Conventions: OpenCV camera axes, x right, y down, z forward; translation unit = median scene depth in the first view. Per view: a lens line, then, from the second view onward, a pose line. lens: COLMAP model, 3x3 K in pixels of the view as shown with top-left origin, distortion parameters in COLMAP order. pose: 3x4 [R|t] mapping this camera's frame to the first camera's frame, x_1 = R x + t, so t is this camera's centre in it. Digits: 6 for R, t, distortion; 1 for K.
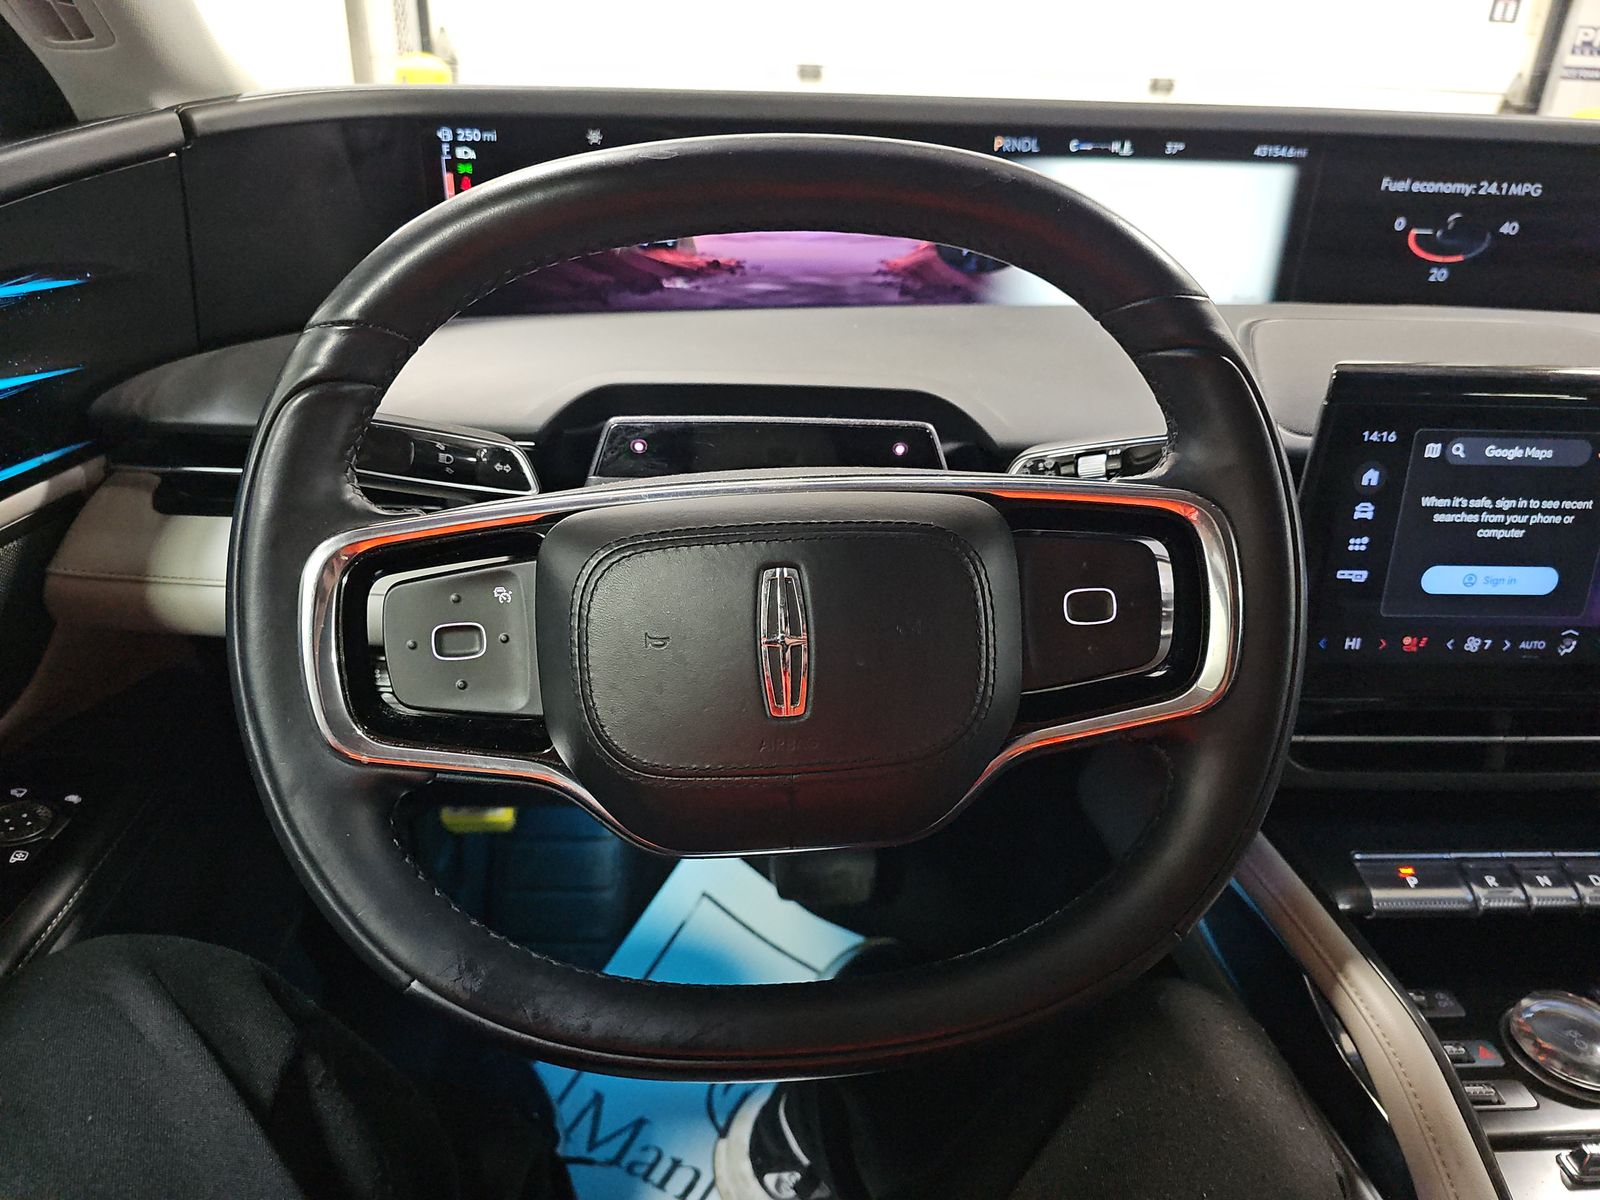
lens RADIAL K [[1055.8, 0, 805.9], [0, 1055.8, 624.2], [0, 0, 1]] dist [0.050188, -0.046746]
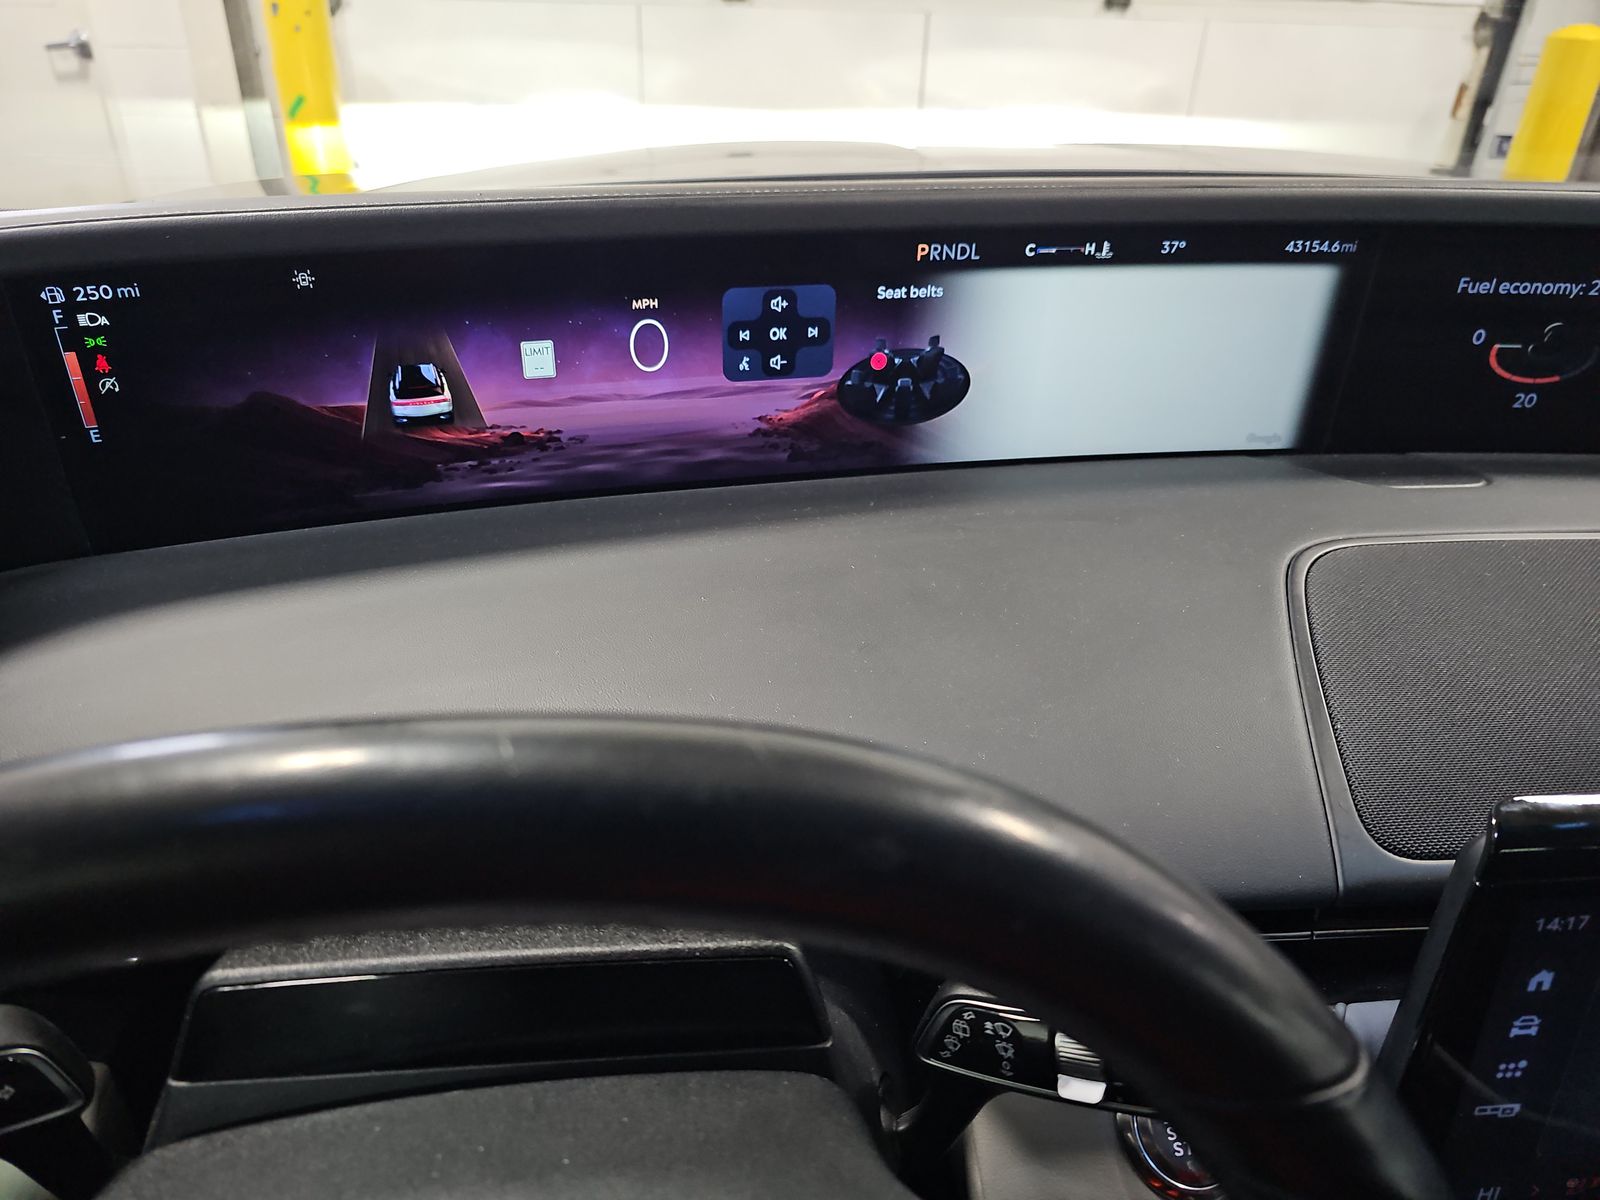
lens RADIAL K [[1034.6, 0, 792.5], [0, 1034.6, 595.1], [0, 0, 1]] dist [0.049455, -0.048453]
pose [[0.999320, -0.026681, 0.025436, 0.099249], [0.024706, 0.996877, 0.075003, -0.380183], [-0.027358, -0.074323, 0.996859, 0.422572]]
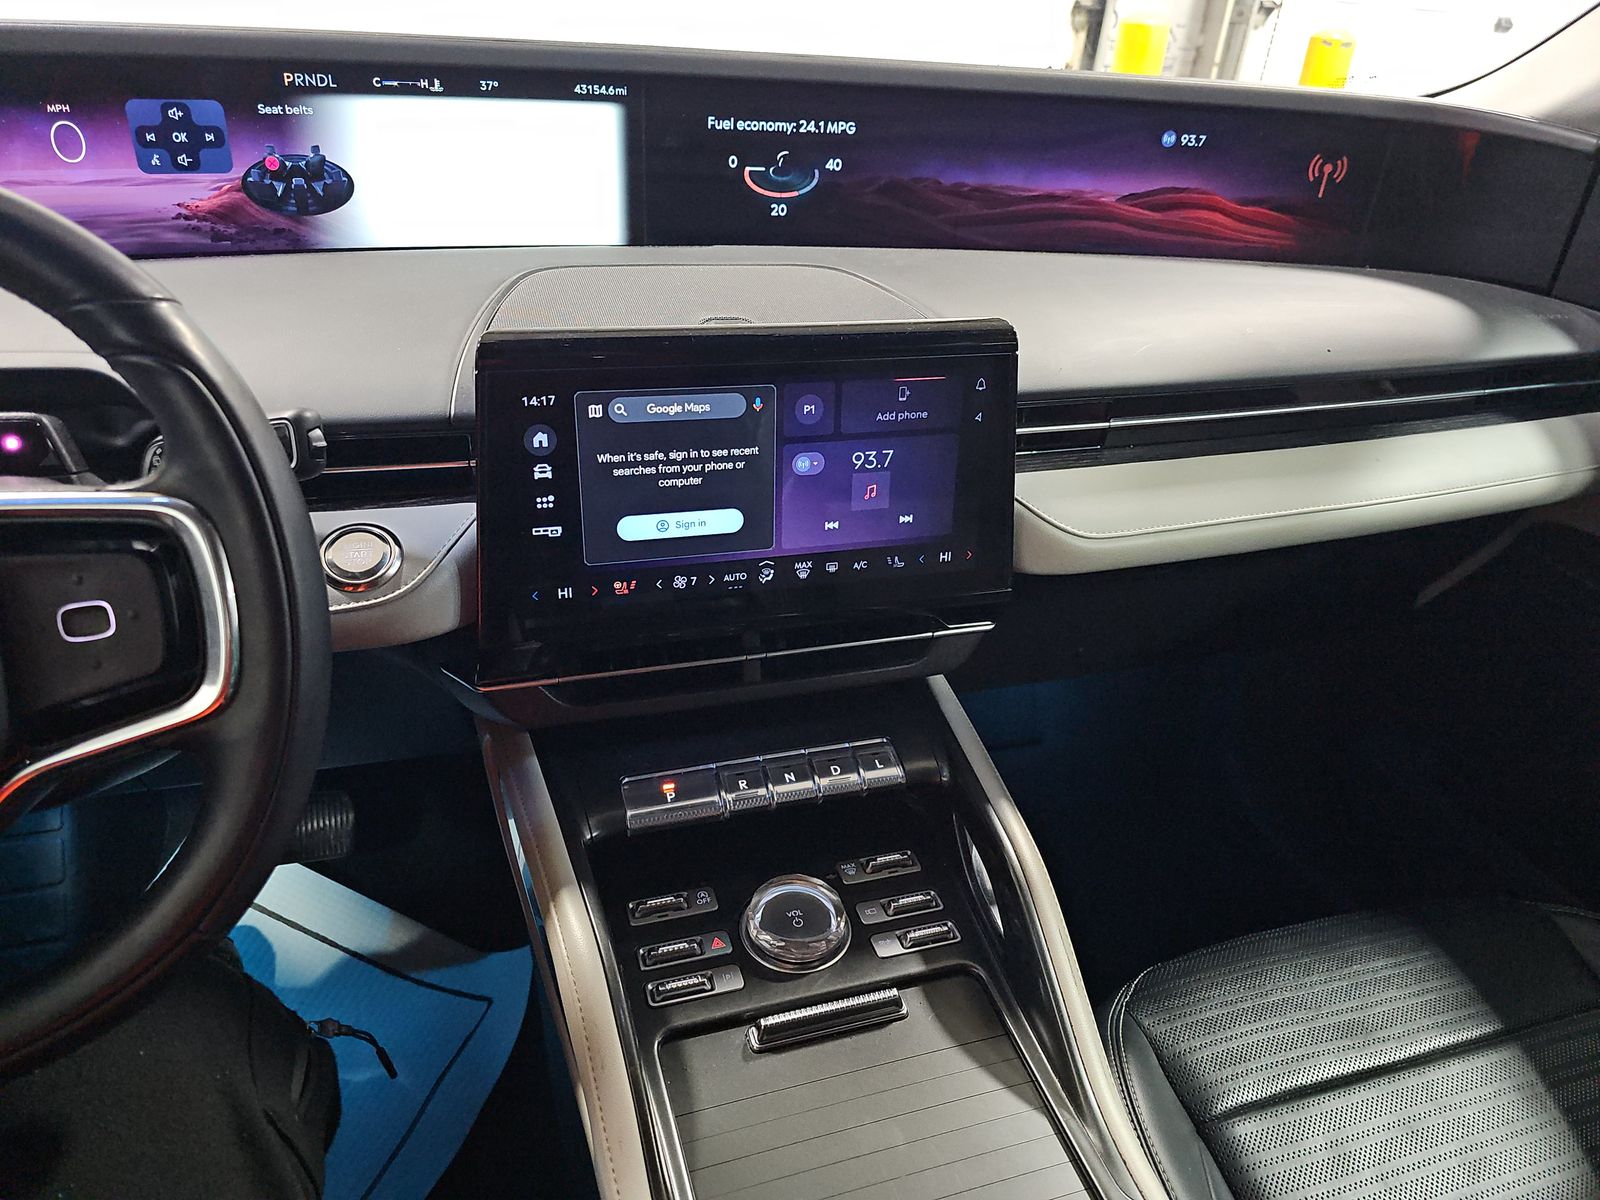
lens RADIAL K [[1034.6, 0, 792.5], [0, 1034.6, 595.1], [0, 0, 1]] dist [0.049455, -0.048453]
pose [[0.972282, -0.098334, 0.212128, 0.506343], [0.080737, 0.992655, 0.090096, -0.054202], [-0.219430, -0.070472, 0.973080, -0.060449]]
